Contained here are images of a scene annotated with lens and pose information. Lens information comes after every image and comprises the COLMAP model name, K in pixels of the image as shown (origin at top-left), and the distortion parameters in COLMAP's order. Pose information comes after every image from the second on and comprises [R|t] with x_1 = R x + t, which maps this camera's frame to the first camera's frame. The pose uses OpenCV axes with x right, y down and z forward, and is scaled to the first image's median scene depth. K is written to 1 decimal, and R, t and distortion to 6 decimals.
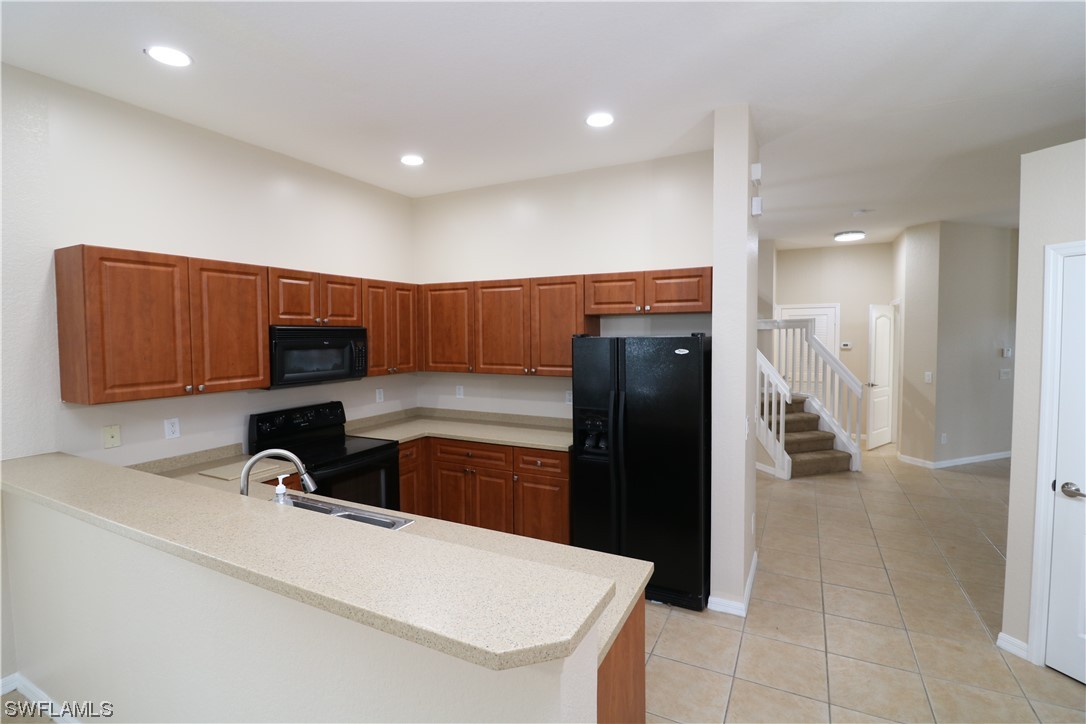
lens RADIAL K [[510.6, 0, 543.9], [0, 510.6, 353.2], [0, 0, 1]] dist [0.001341, 0.000035]
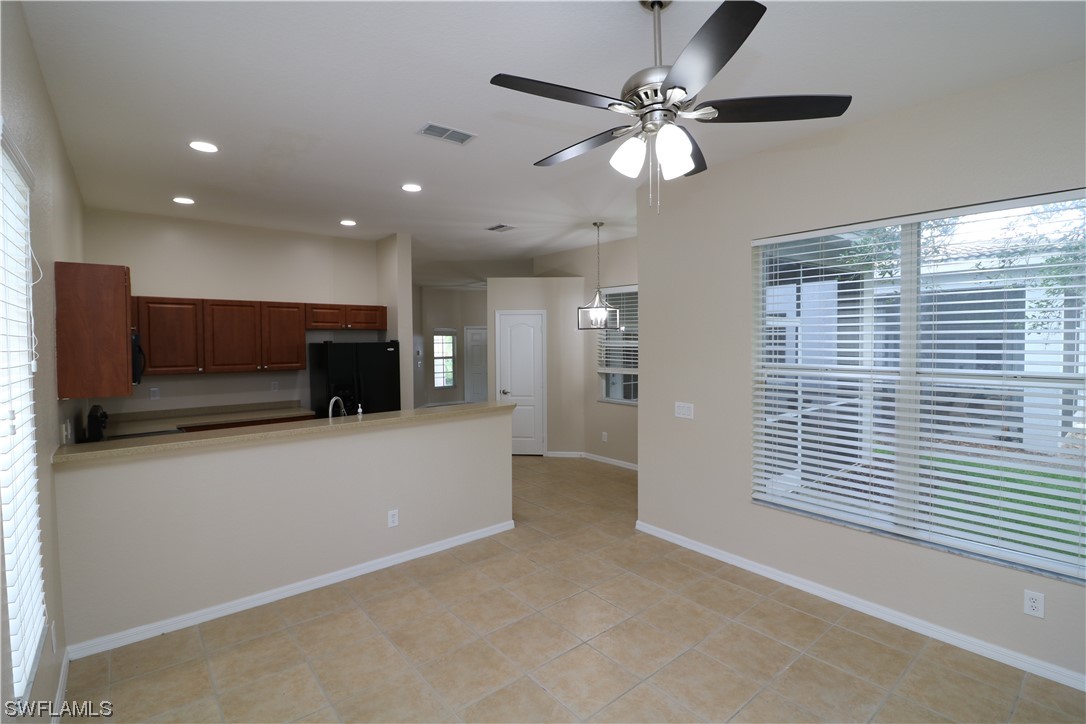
lens RADIAL K [[510.6, 0, 543.9], [0, 510.6, 353.2], [0, 0, 1]] dist [0.001341, 0.000035]
pose [[0.399542, -0.017472, 0.916548, -1.079652], [0.045604, 0.998959, -0.000836, 0.033536], [-0.915580, 0.042132, 0.399923, -0.282159]]
